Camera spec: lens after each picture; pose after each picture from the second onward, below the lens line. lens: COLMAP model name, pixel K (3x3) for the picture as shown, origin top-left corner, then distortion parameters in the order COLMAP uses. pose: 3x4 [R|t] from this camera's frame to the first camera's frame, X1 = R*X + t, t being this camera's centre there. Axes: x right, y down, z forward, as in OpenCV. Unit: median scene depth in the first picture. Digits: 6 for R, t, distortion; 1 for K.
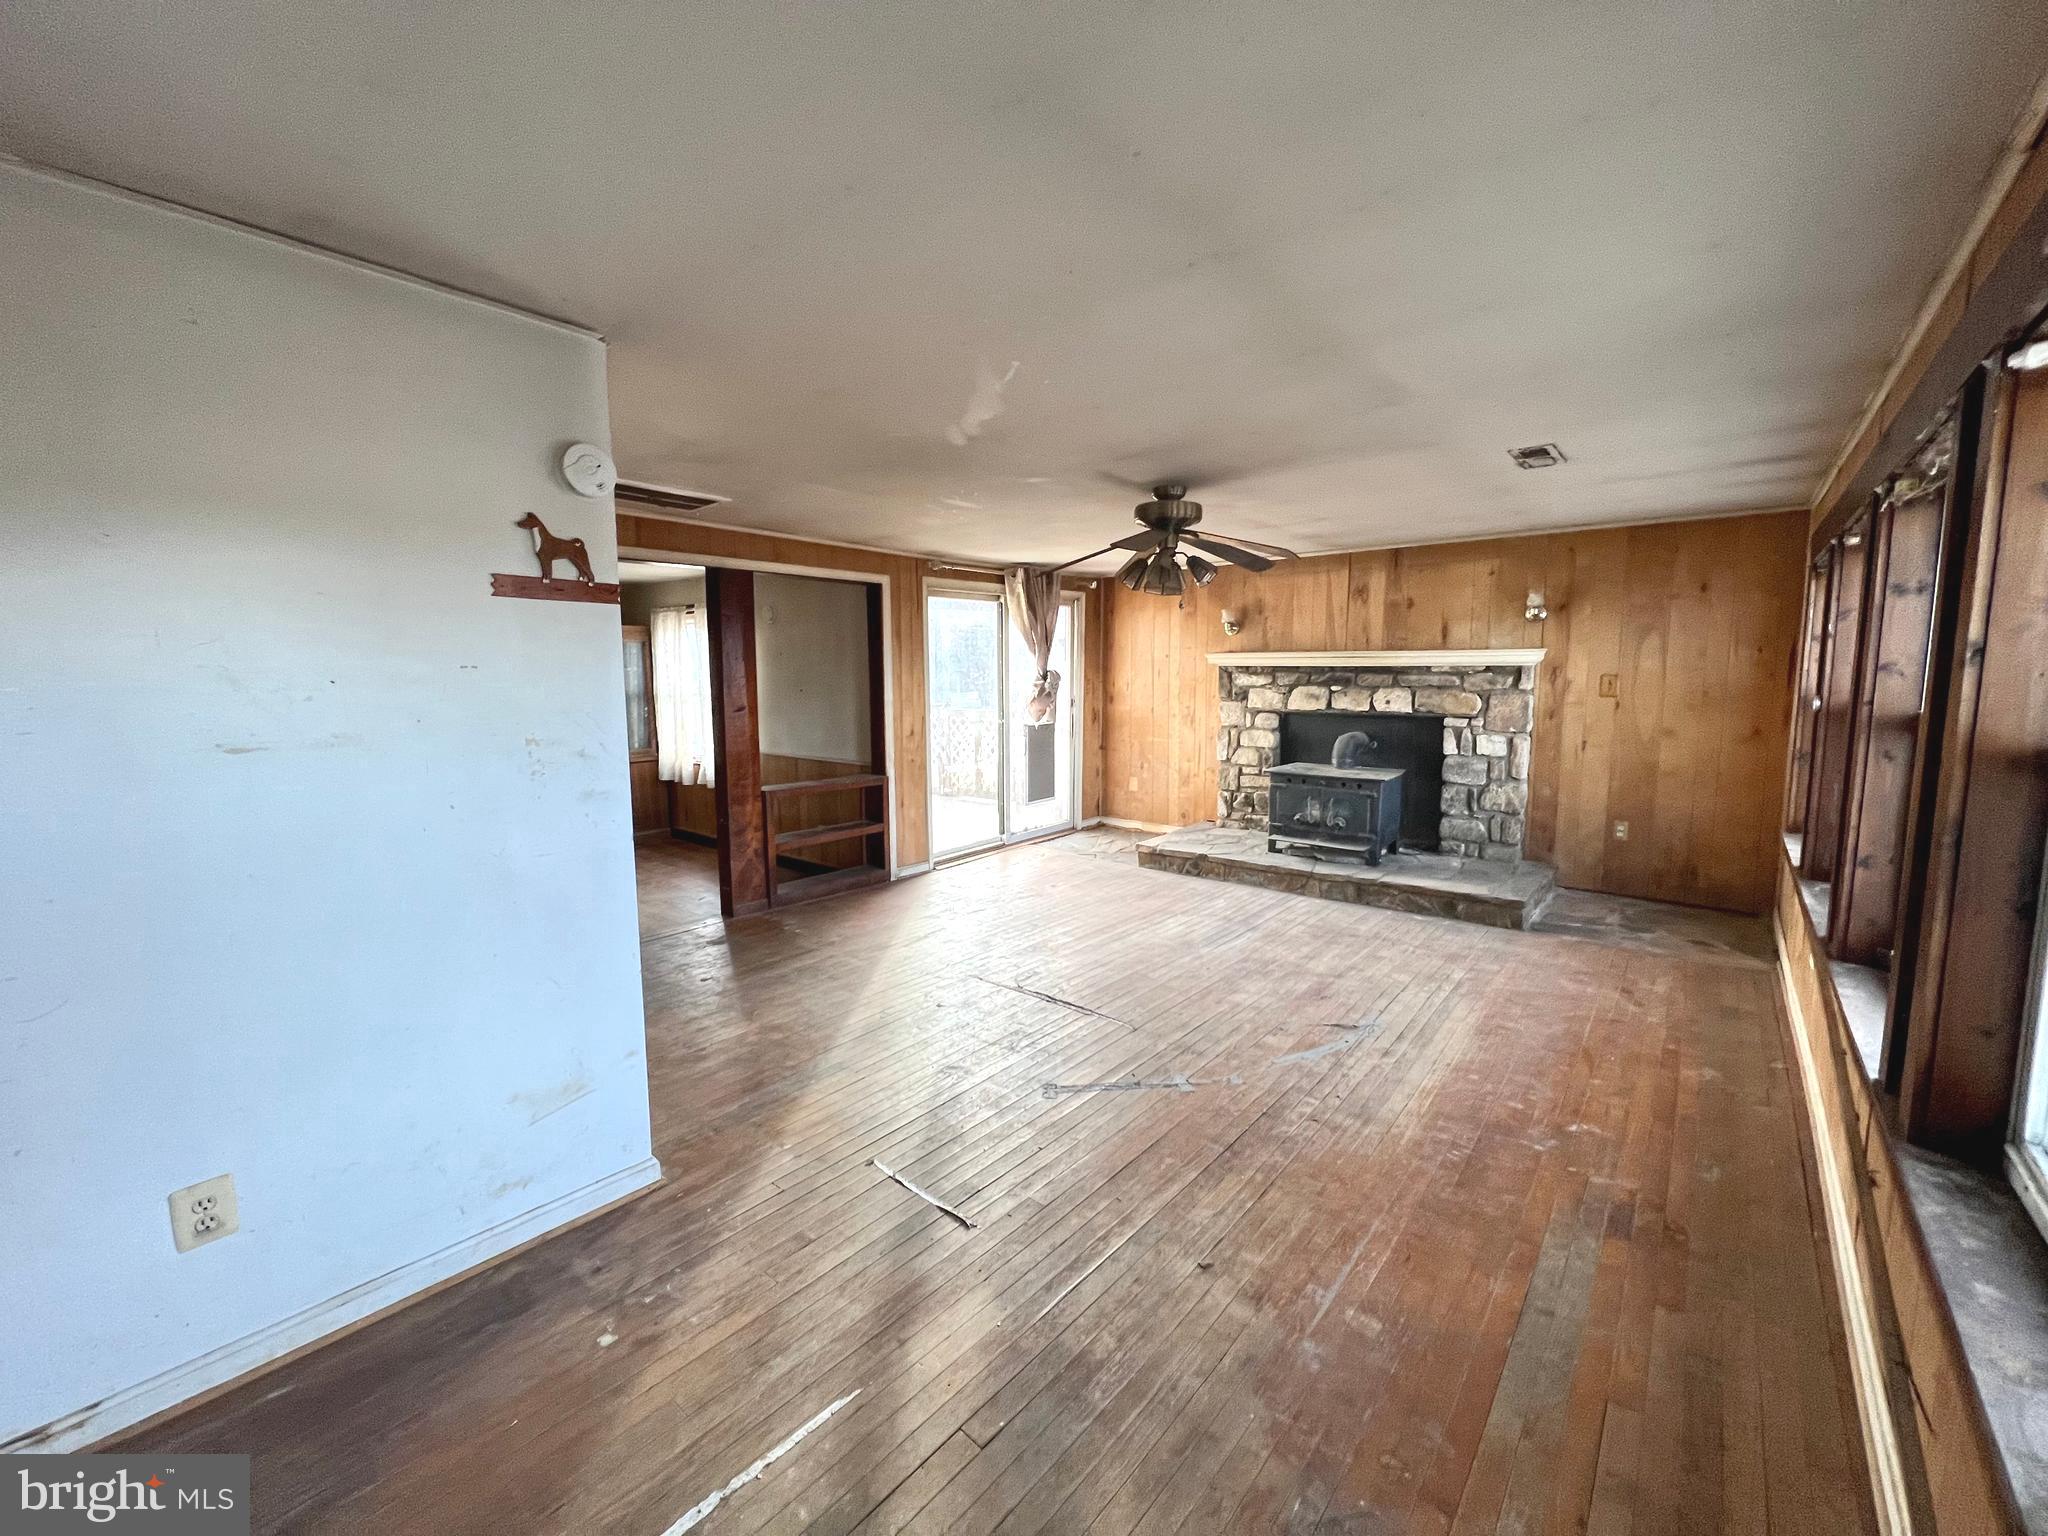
lens RADIAL K [[821.4, 0, 1027.9], [0, 821.4, 766.8], [0, 0, 1]] dist [-0.003427, 0.001136]
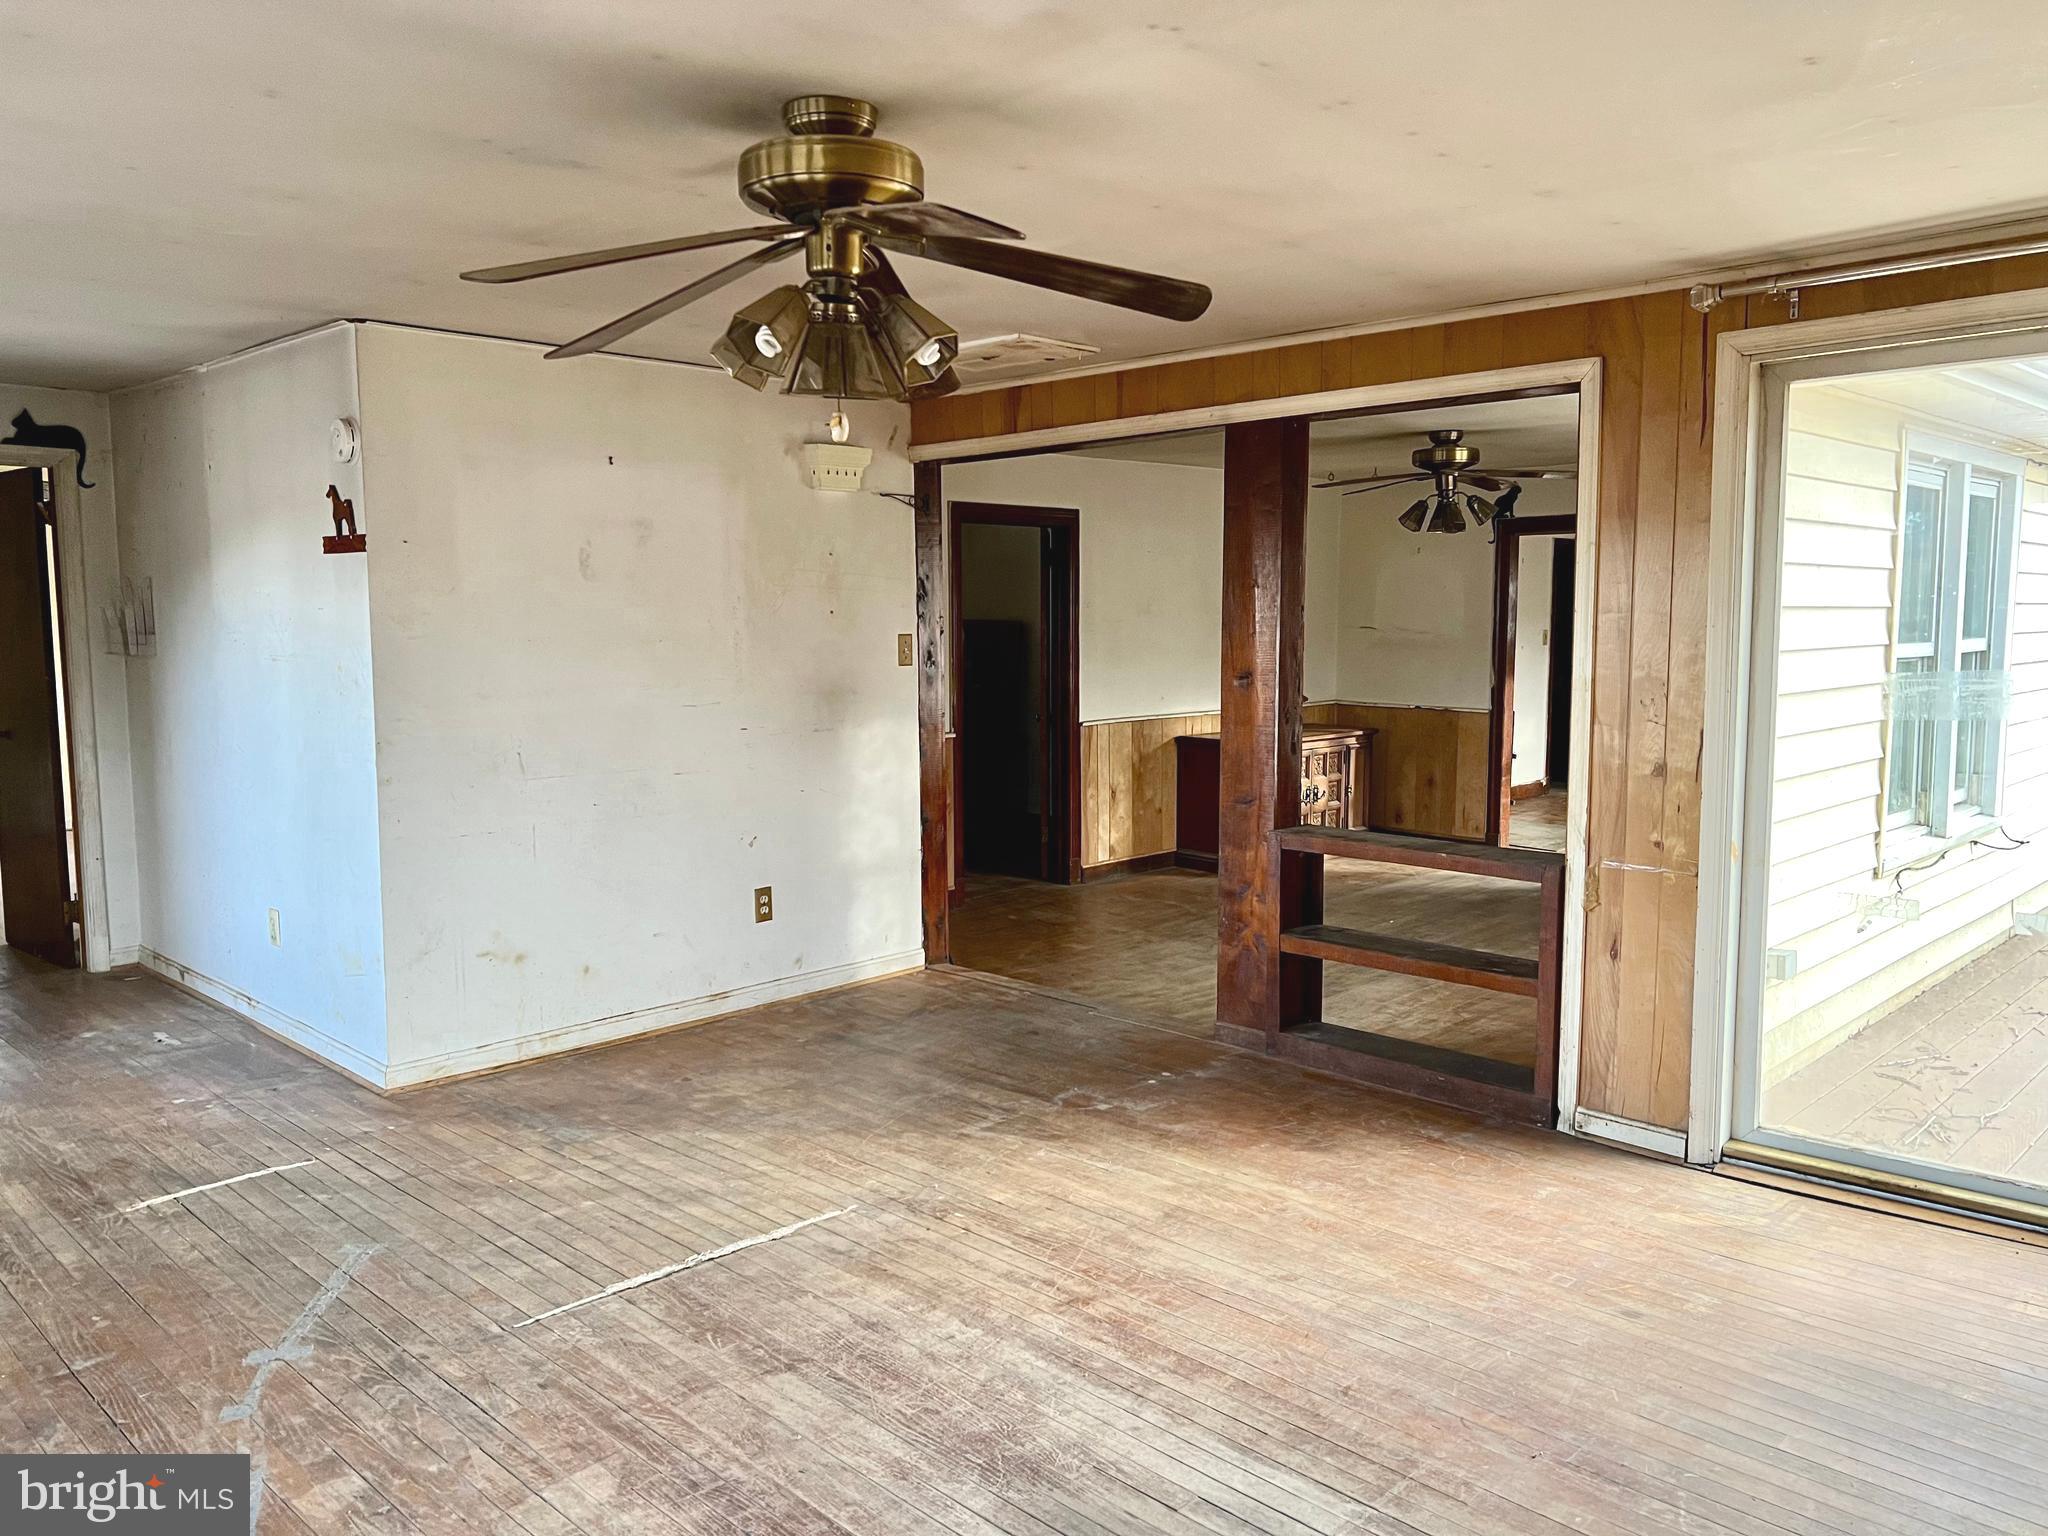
lens RADIAL K [[1536.4, 0, 1007.4], [0, 1536.4, 764.0], [0, 0, 1]] dist [0.054518, -0.057997]
pose [[-0.085877, 0.100959, -0.991177, 0.569397], [-0.109067, 0.987921, 0.110077, -0.087833], [0.990318, 0.117558, -0.073828, 0.756079]]
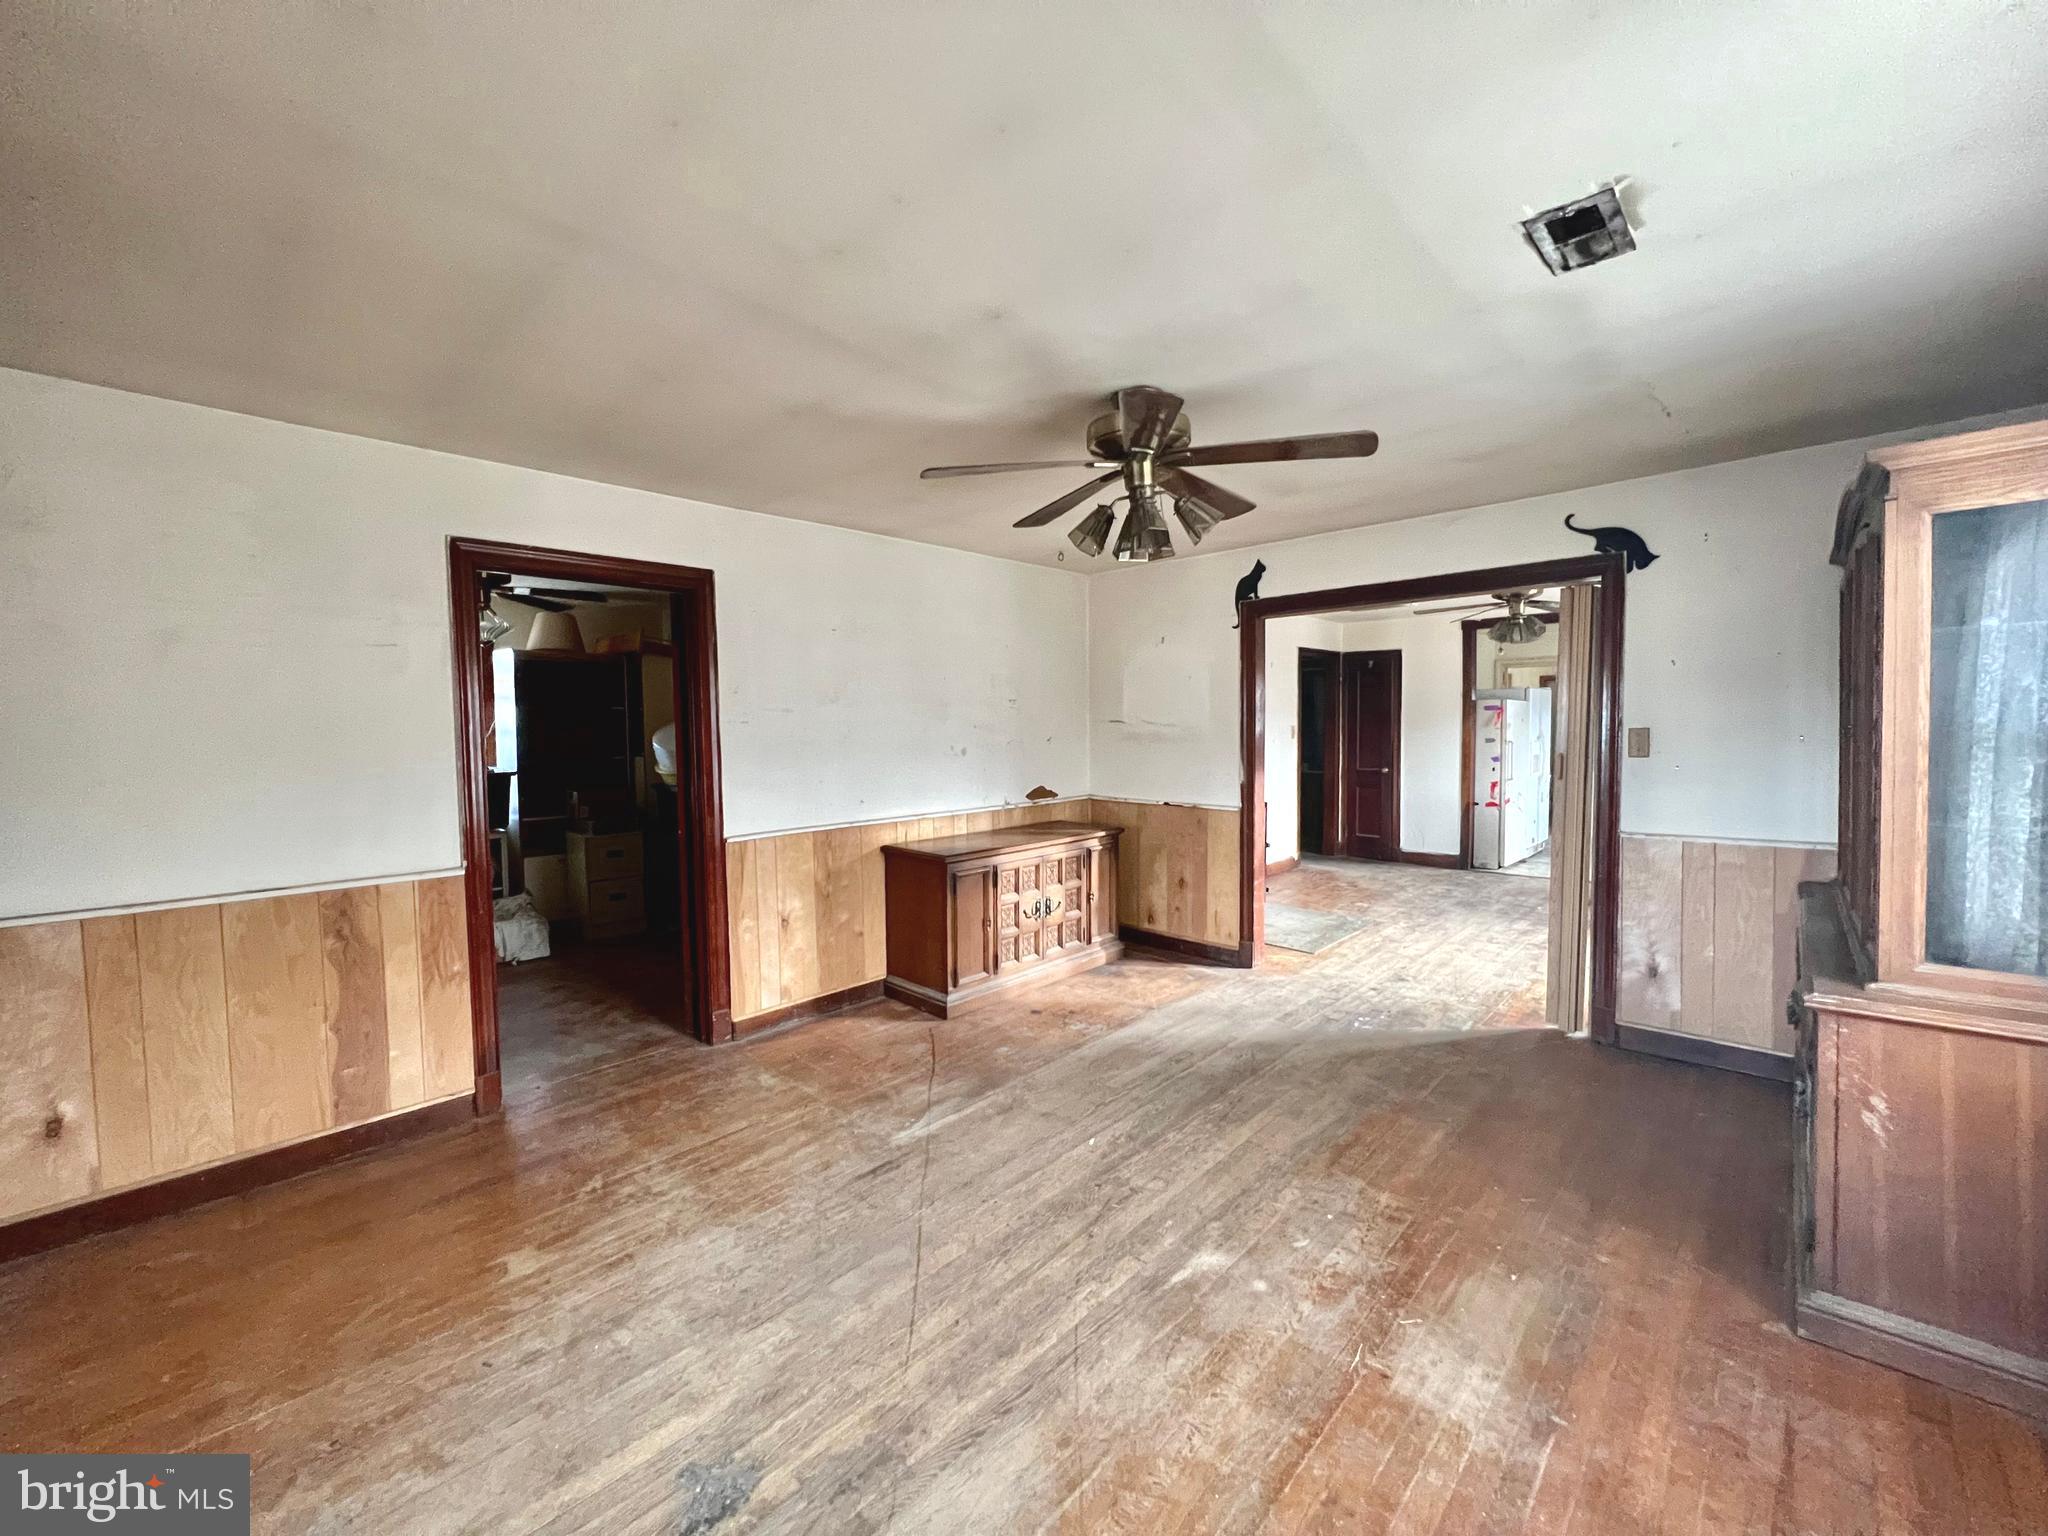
lens RADIAL K [[821.4, 0, 1020.7], [0, 821.4, 767.9], [0, 0, 1]] dist [-0.003427, 0.001136]
pose [[-0.065981, 0.053560, -0.996382, -0.306539], [-0.097616, 0.993422, 0.059865, -0.085898], [0.993035, 0.101213, -0.060319, 0.970661]]
